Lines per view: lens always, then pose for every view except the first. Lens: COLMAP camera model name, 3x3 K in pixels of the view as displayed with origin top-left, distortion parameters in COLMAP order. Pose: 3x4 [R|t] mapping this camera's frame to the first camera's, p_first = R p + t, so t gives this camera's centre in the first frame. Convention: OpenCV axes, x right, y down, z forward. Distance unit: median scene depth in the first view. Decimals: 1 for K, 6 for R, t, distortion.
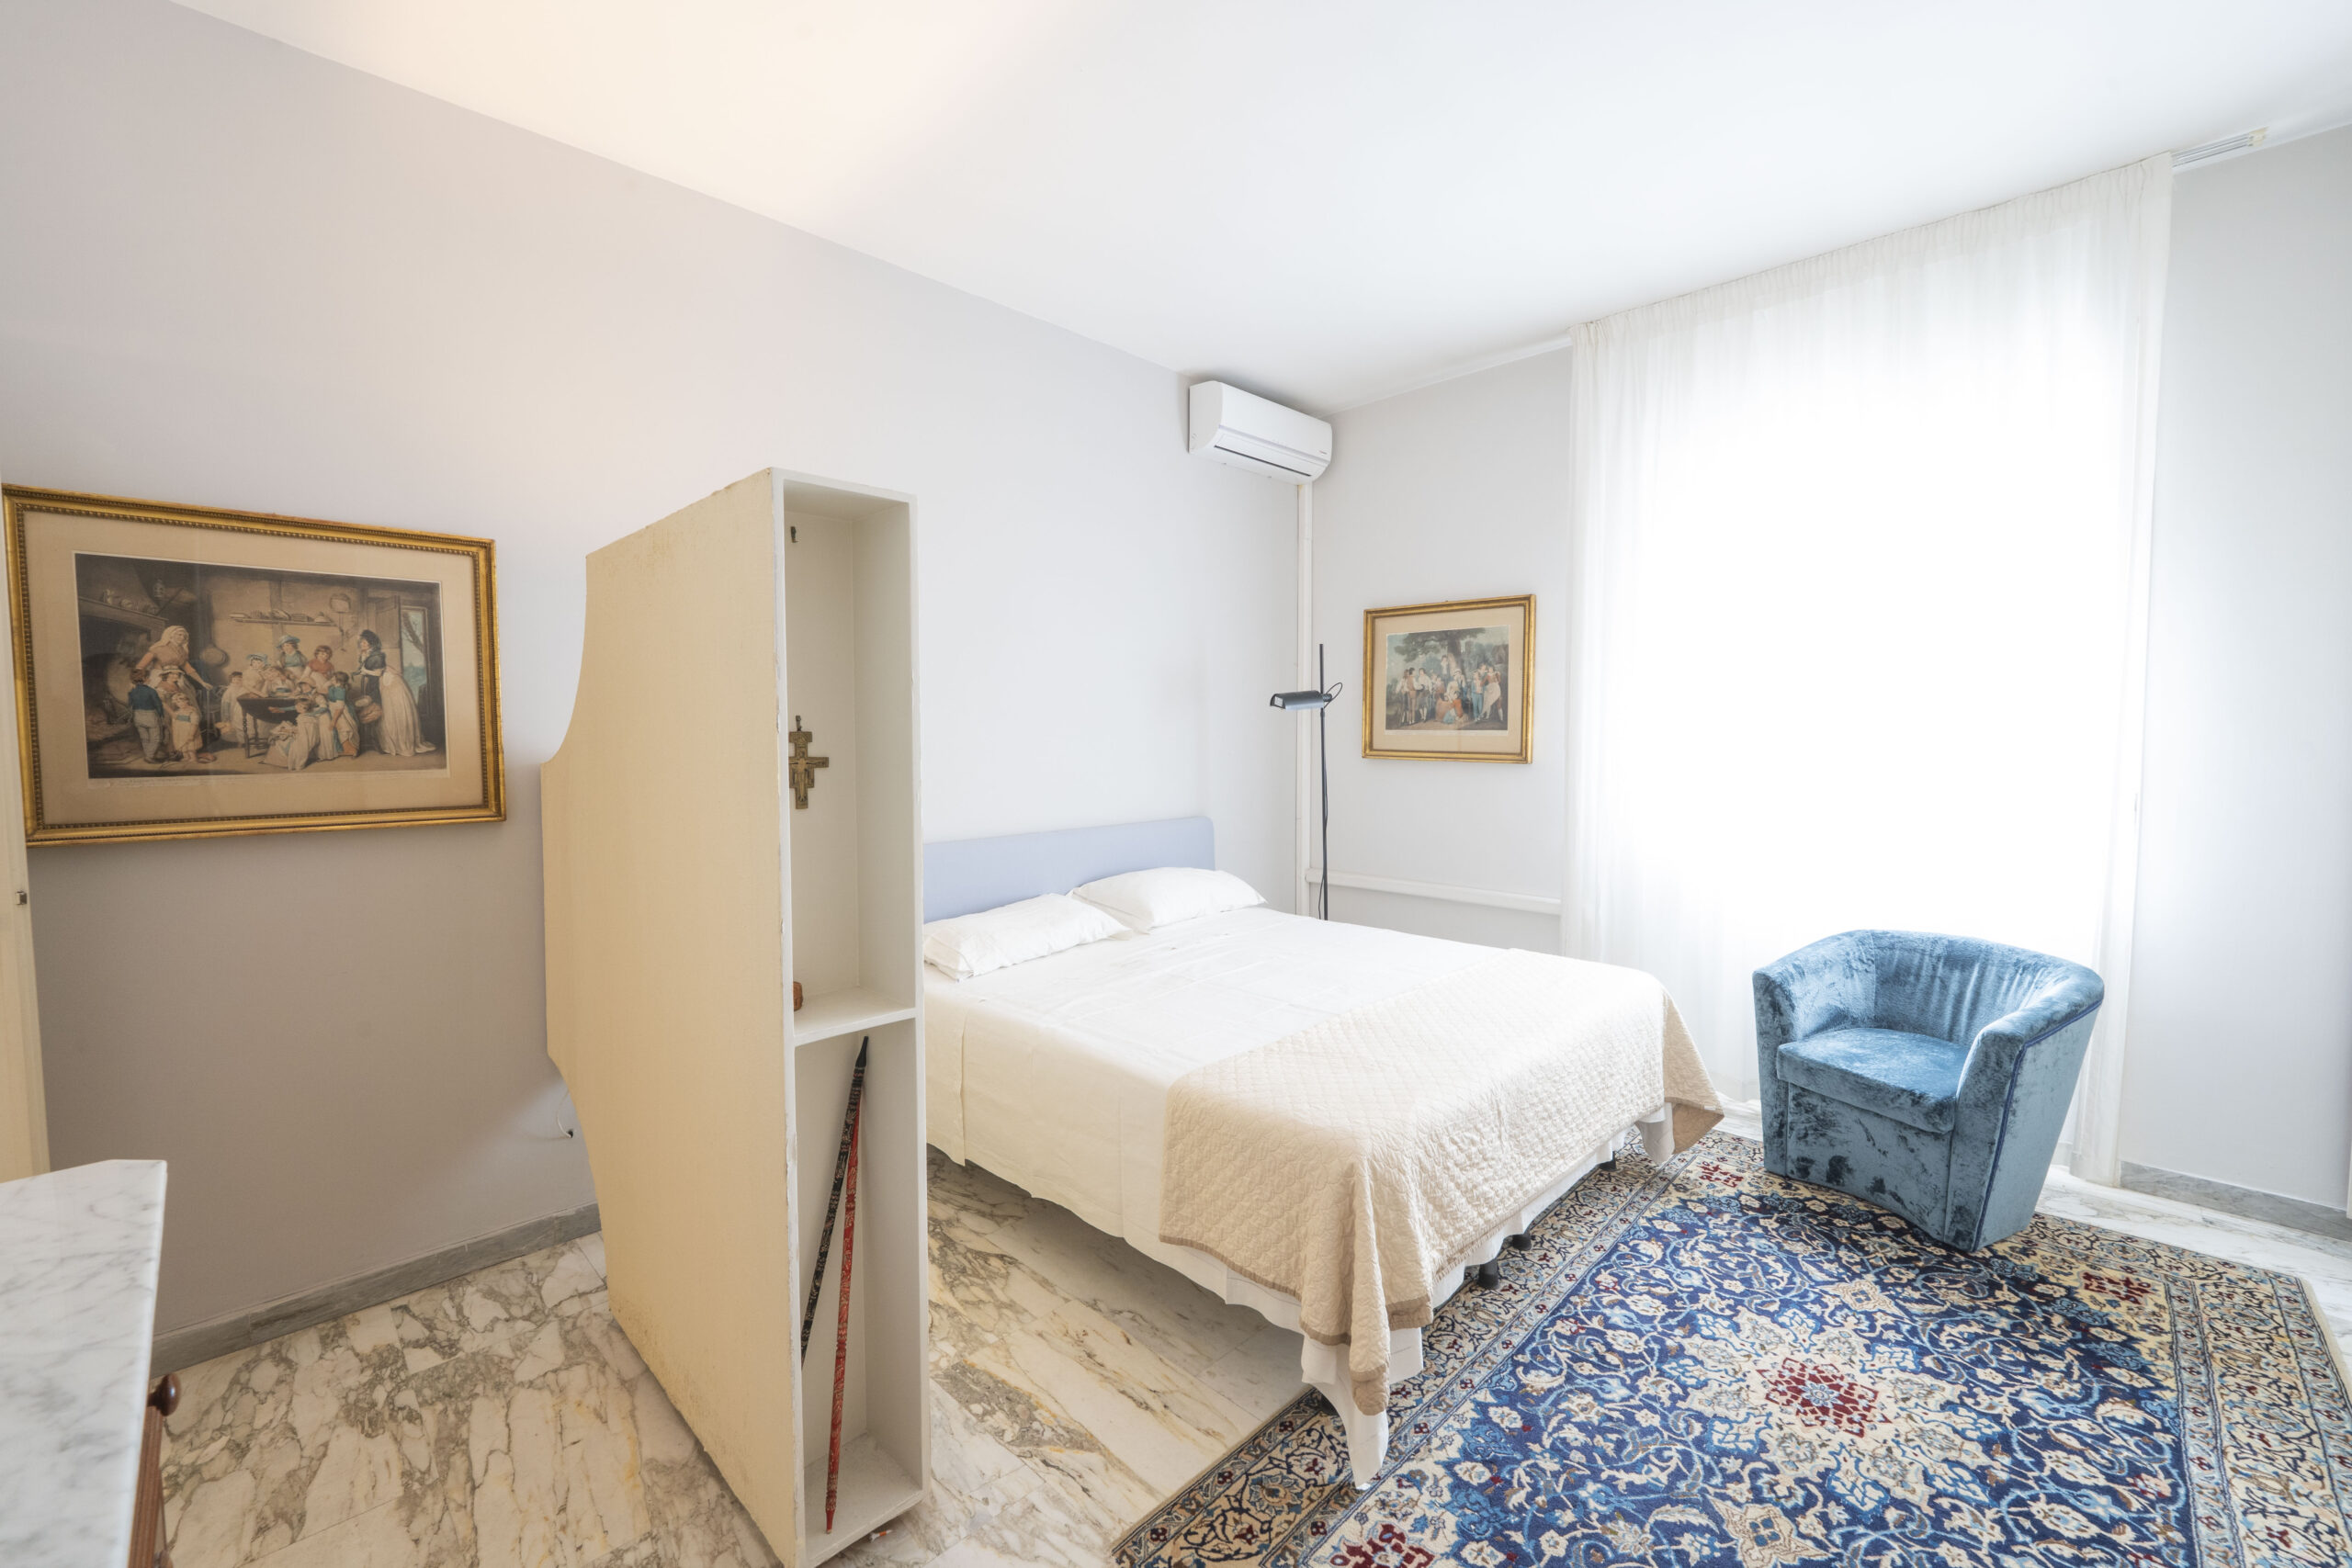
lens RADIAL K [[964.2, 0, 1171.6], [0, 964.2, 779.0], [0, 0, 1]] dist [-0.006637, -0.001043]
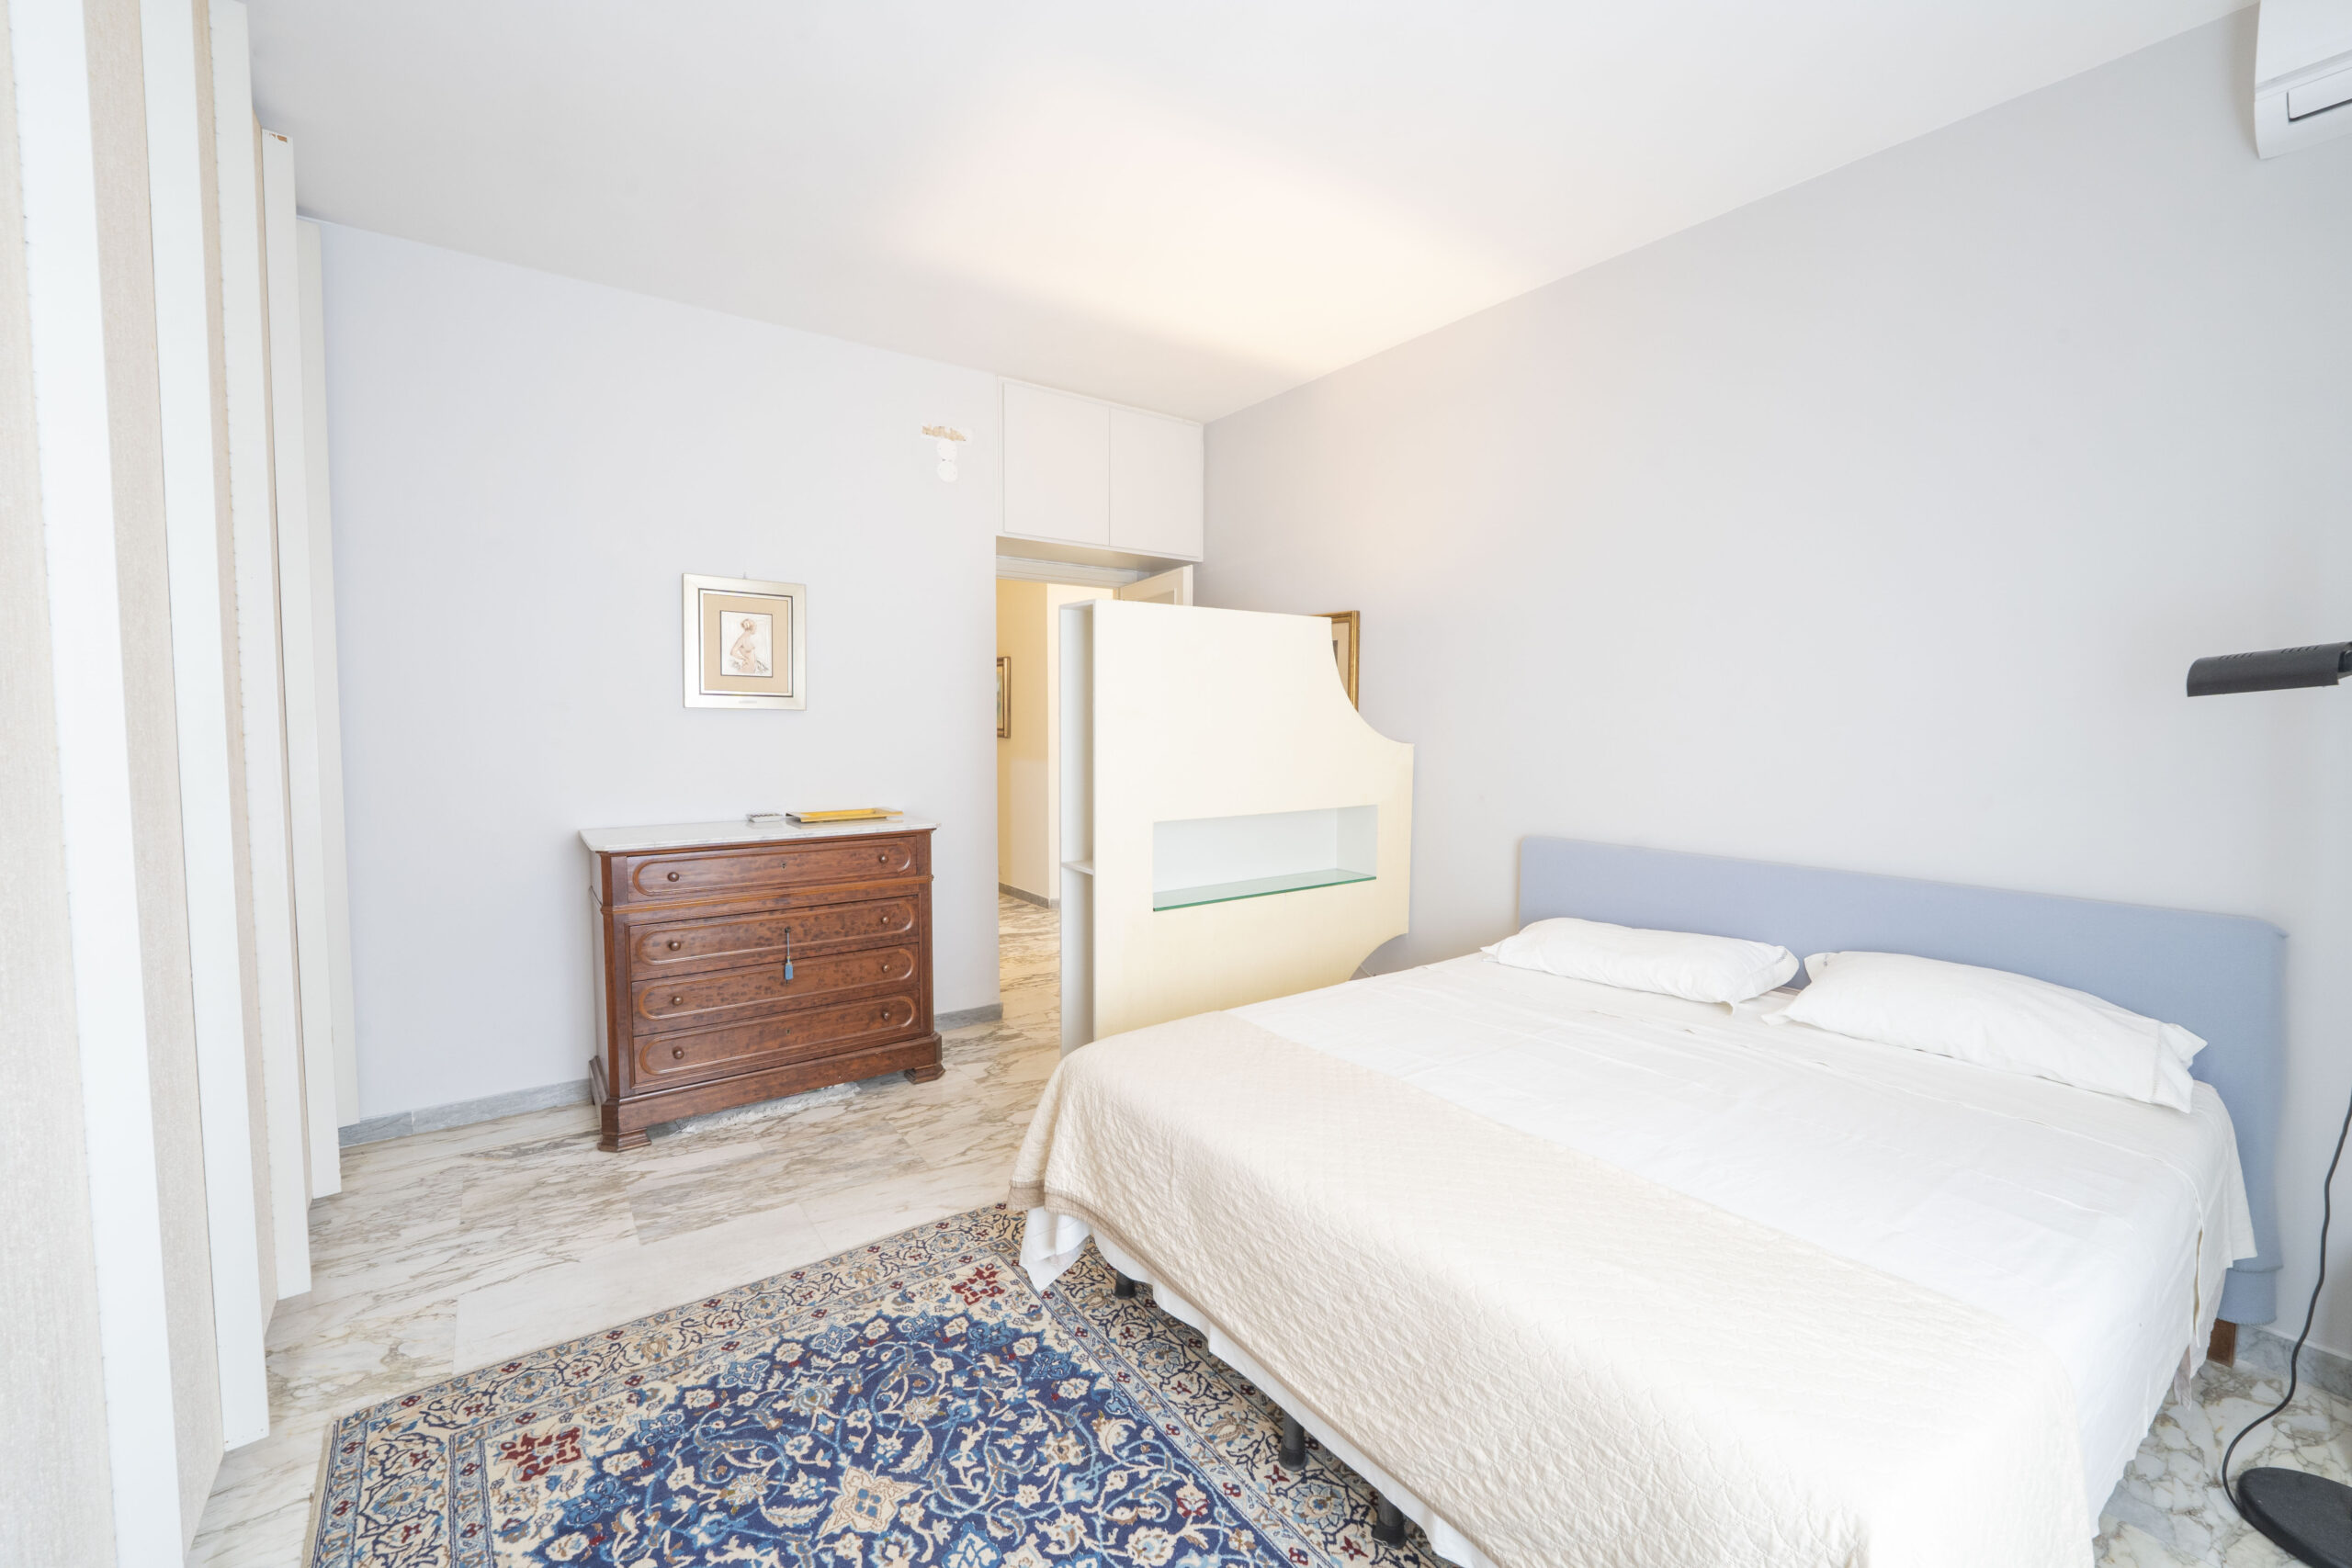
lens RADIAL K [[964.2, 0, 1171.6], [0, 964.2, 779.0], [0, 0, 1]] dist [-0.006637, -0.001043]
pose [[-0.173065, 0.067861, -0.982570, 1.418325], [-0.061394, 0.994940, 0.079529, -0.086658], [0.982995, 0.074088, -0.168023, 1.335744]]
